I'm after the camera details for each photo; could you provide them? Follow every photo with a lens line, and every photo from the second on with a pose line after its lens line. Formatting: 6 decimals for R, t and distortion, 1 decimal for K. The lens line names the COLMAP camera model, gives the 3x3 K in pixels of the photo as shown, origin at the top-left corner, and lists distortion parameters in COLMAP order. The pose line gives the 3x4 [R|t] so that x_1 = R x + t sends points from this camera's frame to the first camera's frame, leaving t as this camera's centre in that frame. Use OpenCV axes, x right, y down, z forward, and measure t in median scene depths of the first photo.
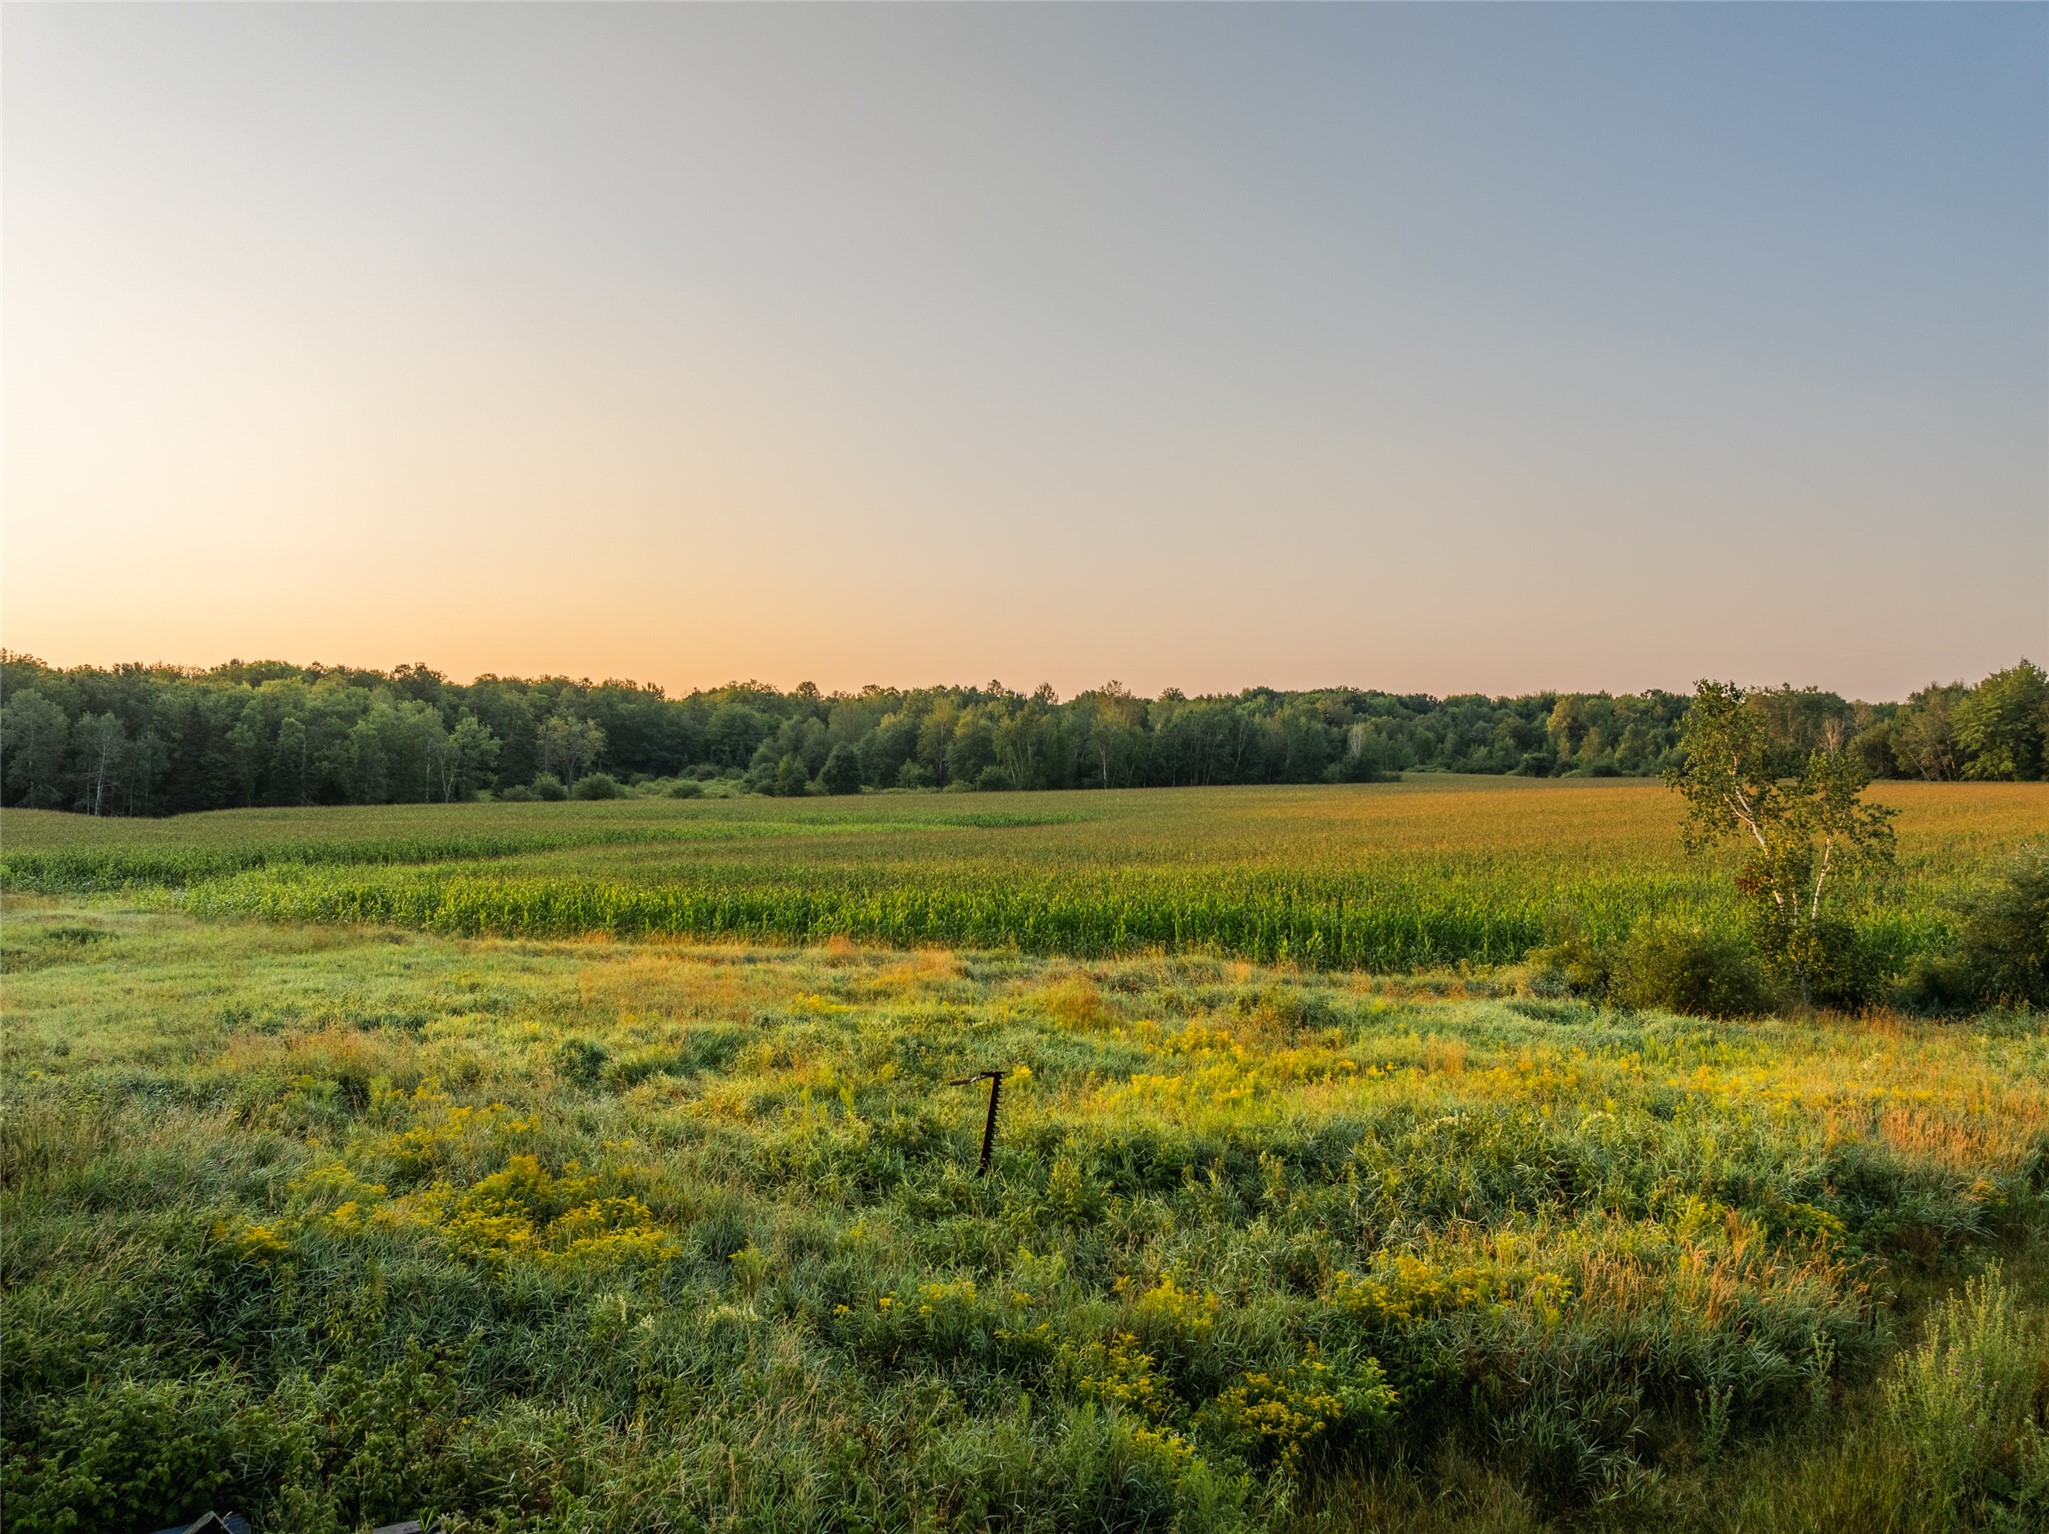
lens RADIAL K [[1442.6, 0, 1016.0], [0, 1442.6, 758.3], [0, 0, 1]] dist [-0.037462, -0.002320]
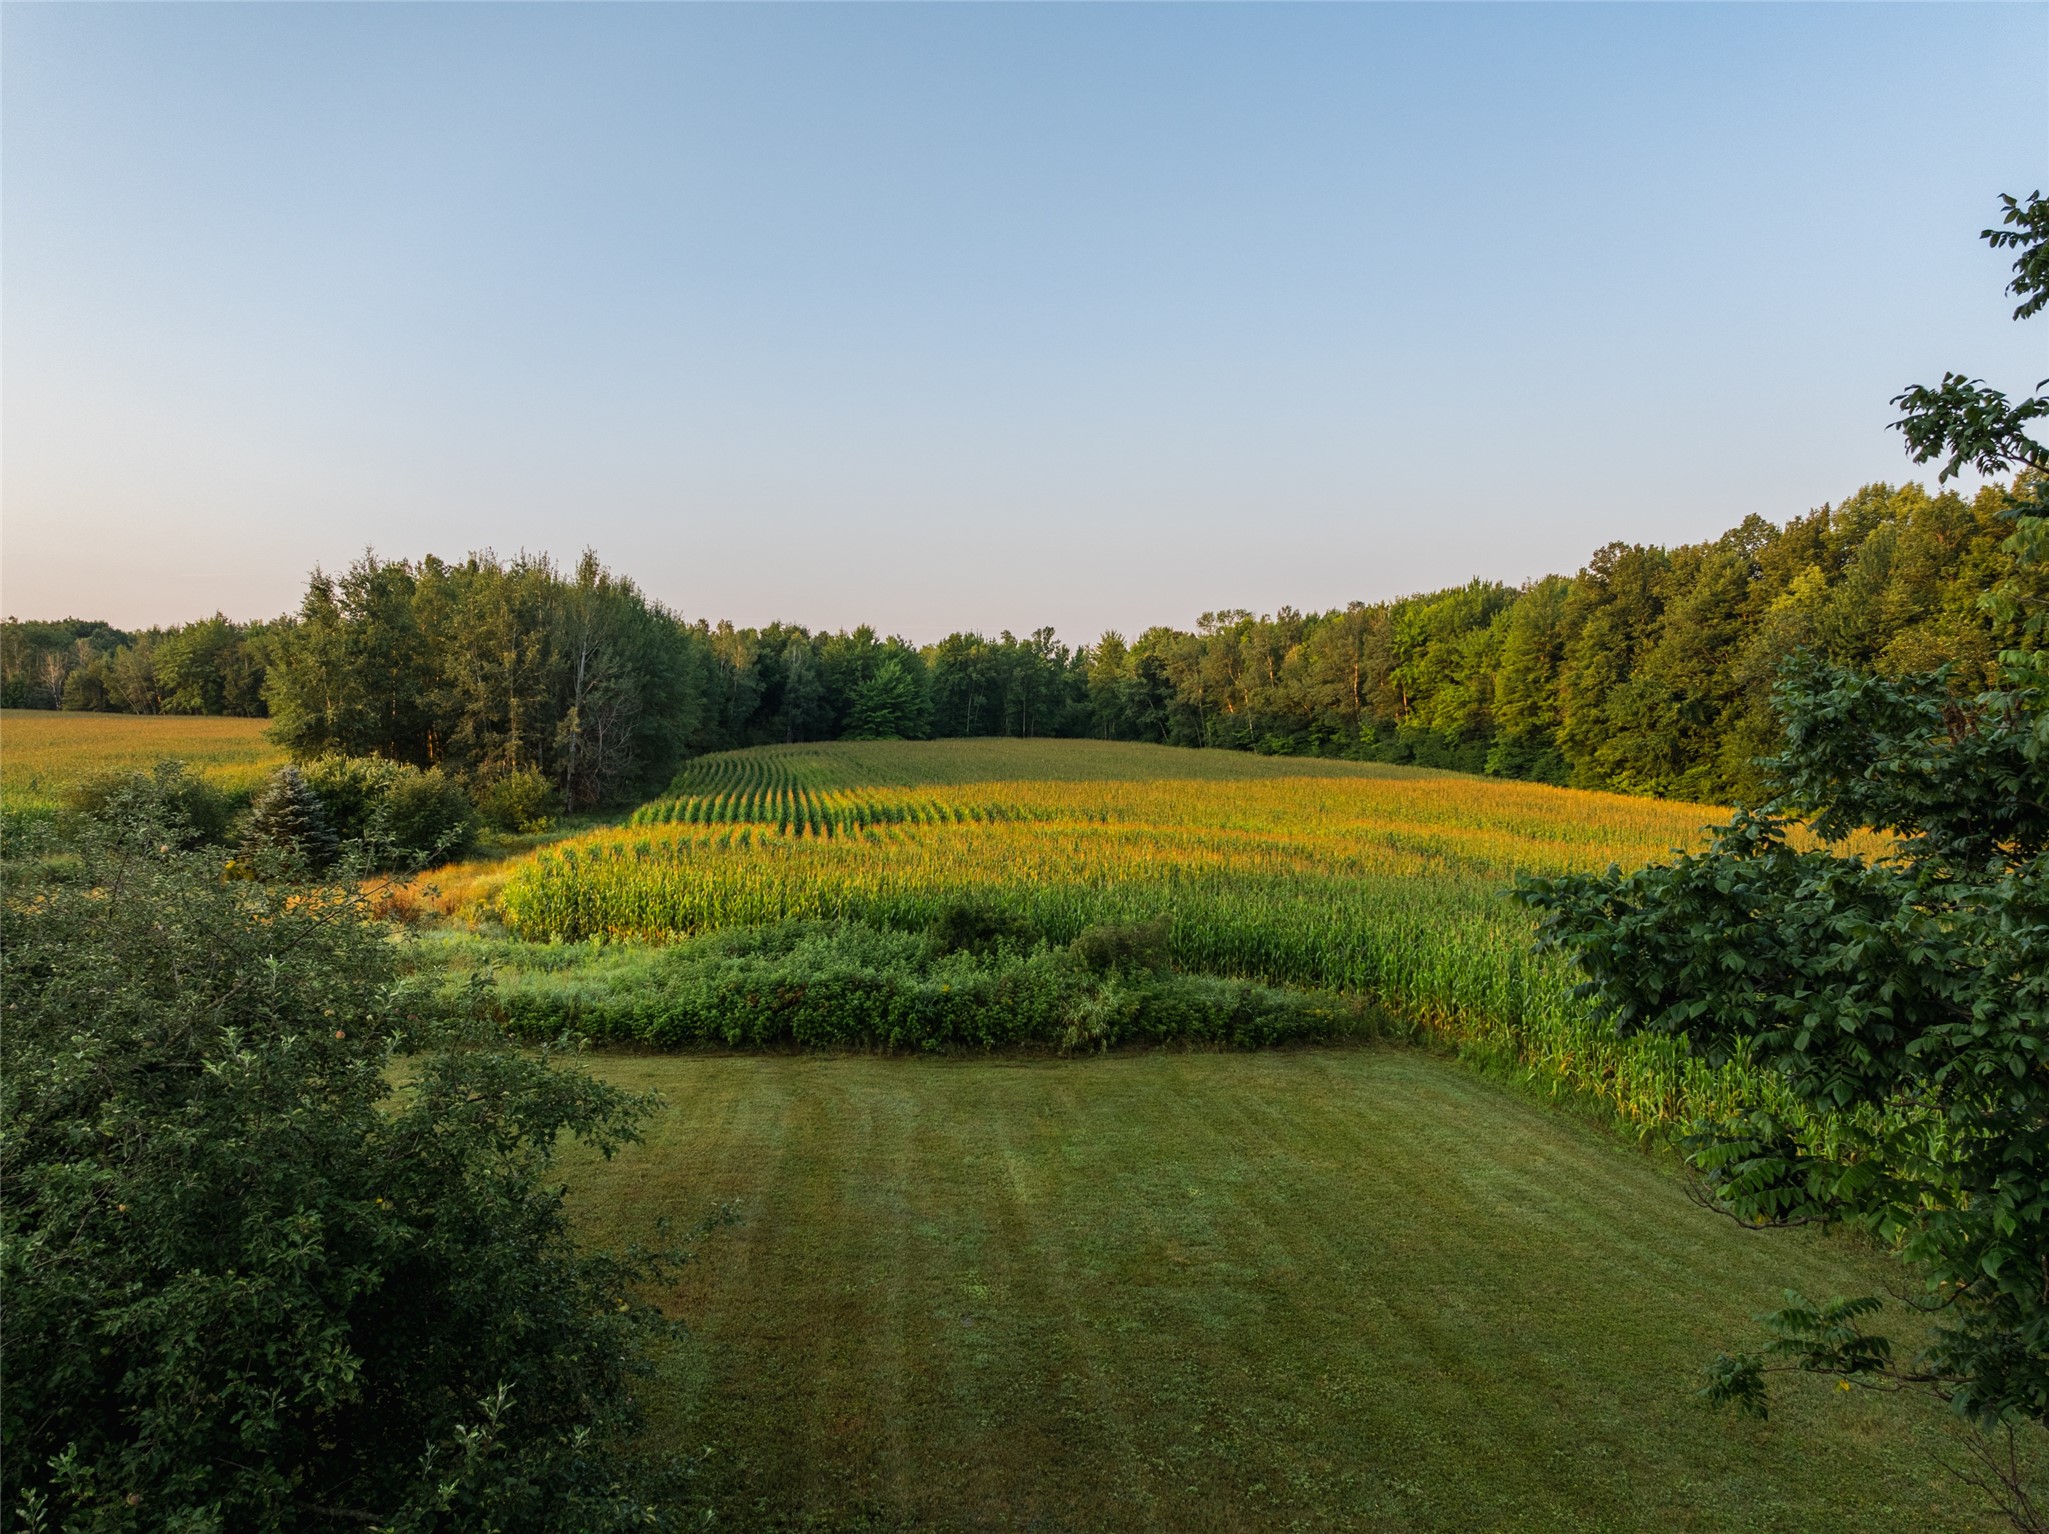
lens RADIAL K [[1442.6, 0, 1022.9], [0, 1442.6, 765.3], [0, 0, 1]] dist [-0.037462, -0.002320]
pose [[0.487591, -0.020026, 0.872843, -0.004272], [-0.031019, 0.998708, 0.040242, -0.010018], [-0.872521, -0.046696, 0.486340, -0.170735]]
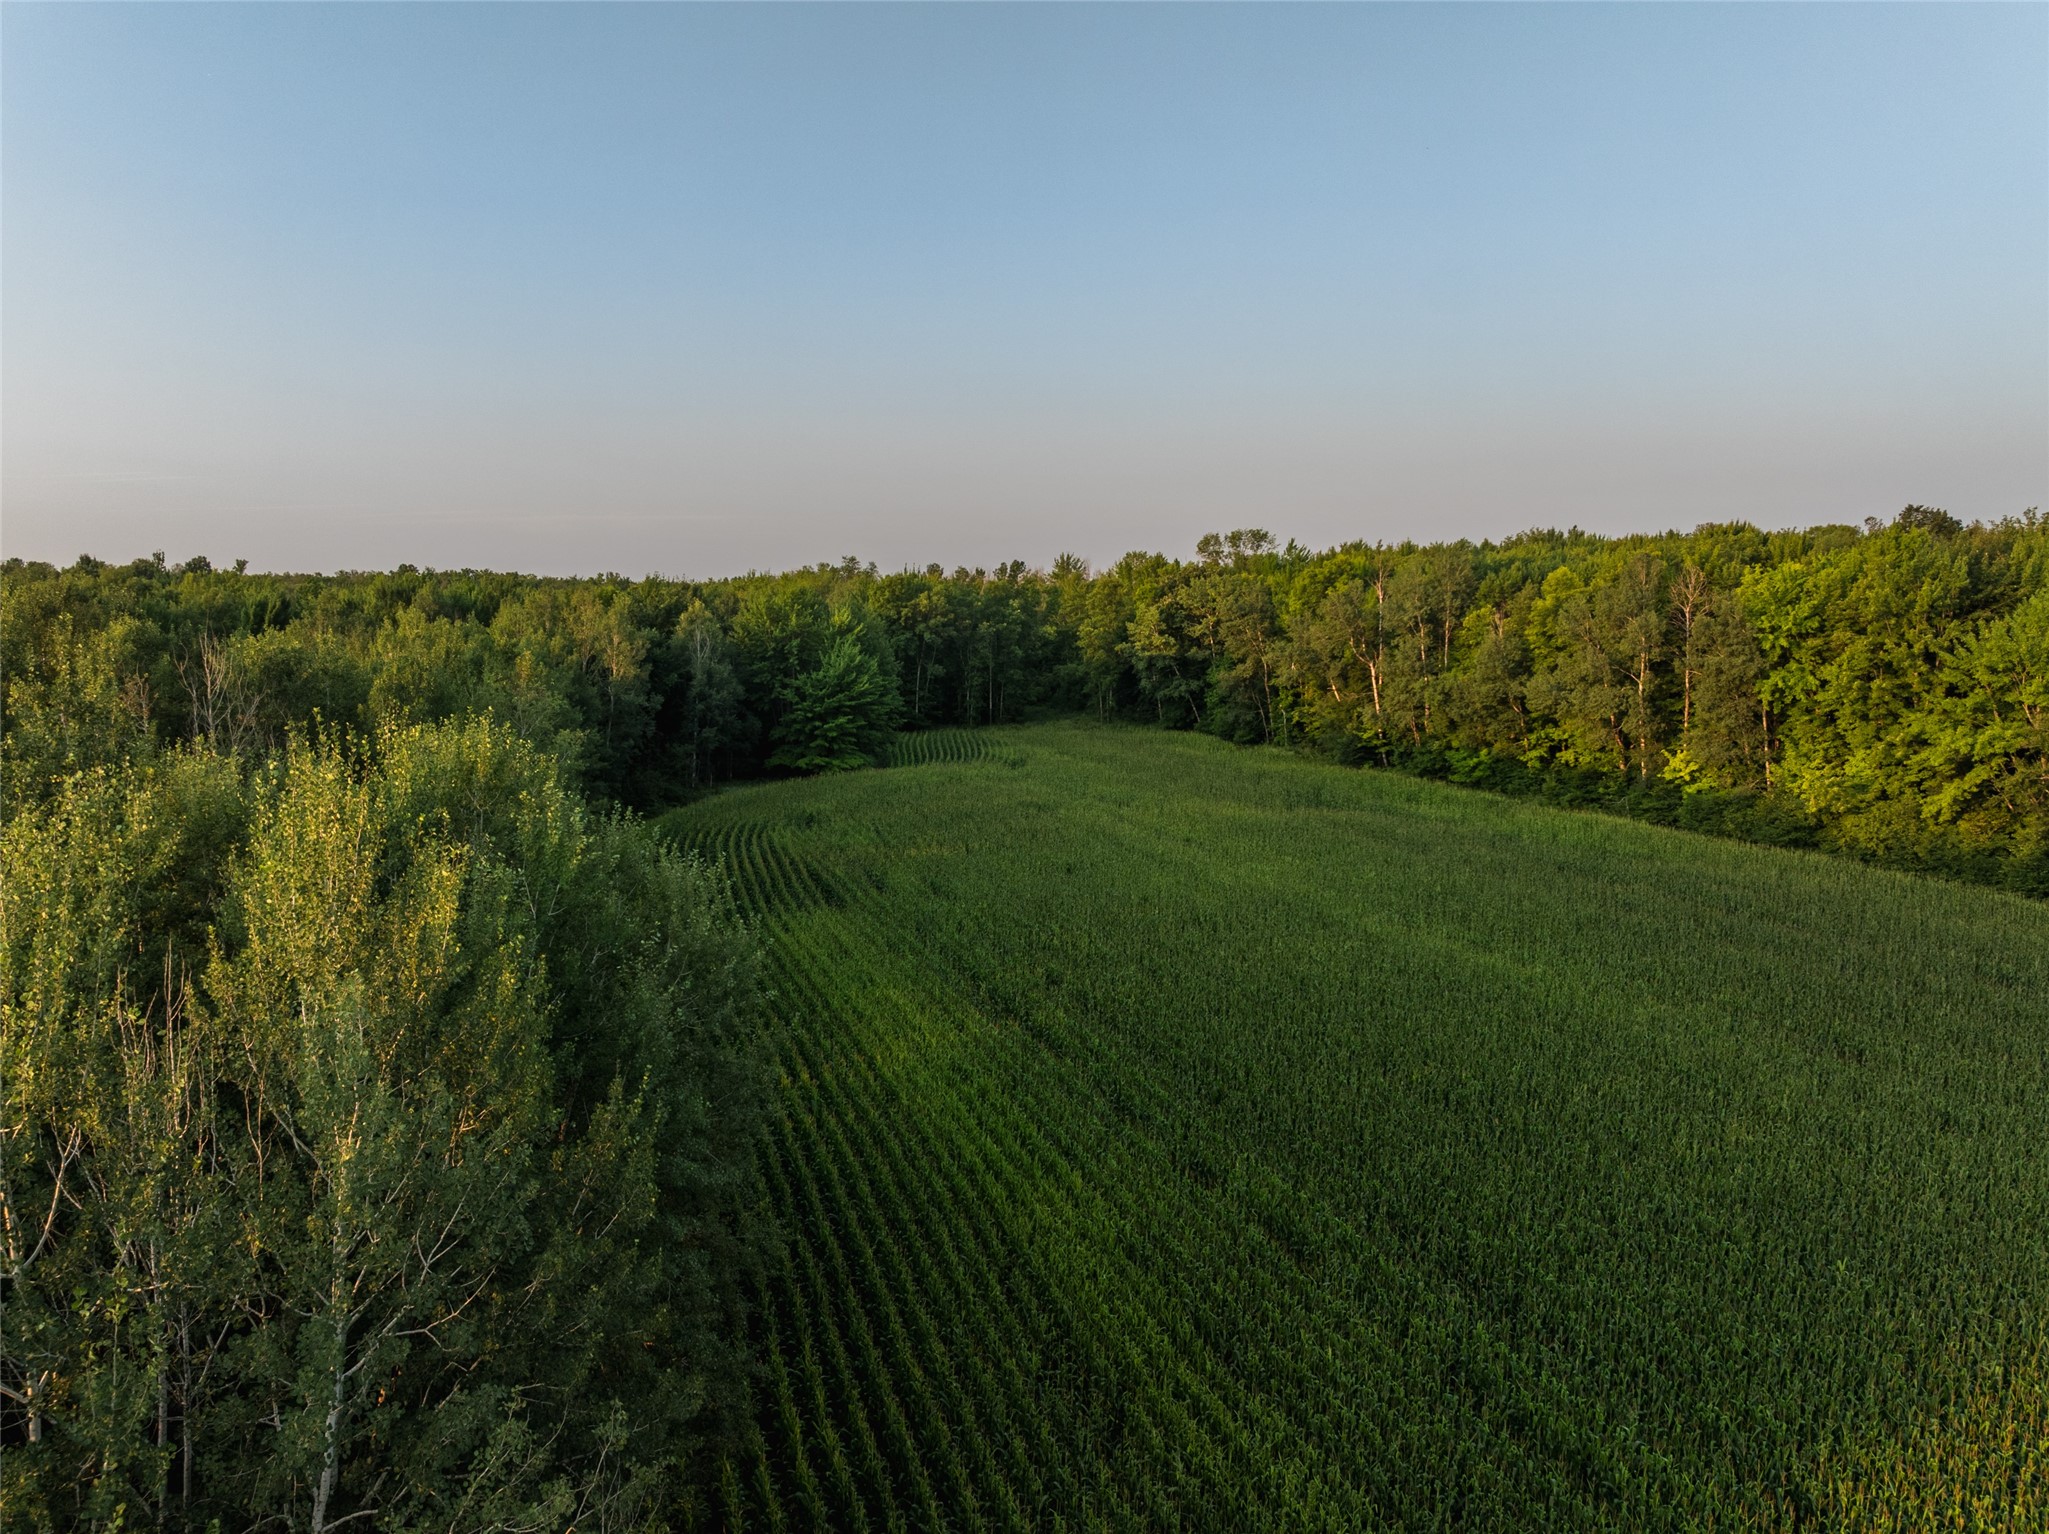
lens RADIAL K [[1442.6, 0, 1016.8], [0, 1442.6, 755.7], [0, 0, 1]] dist [-0.037462, -0.002320]
pose [[0.364095, -0.101365, 0.925829, 0.248604], [-0.007829, 0.993692, 0.111873, -0.060176], [-0.931329, -0.047981, 0.361005, 0.090382]]
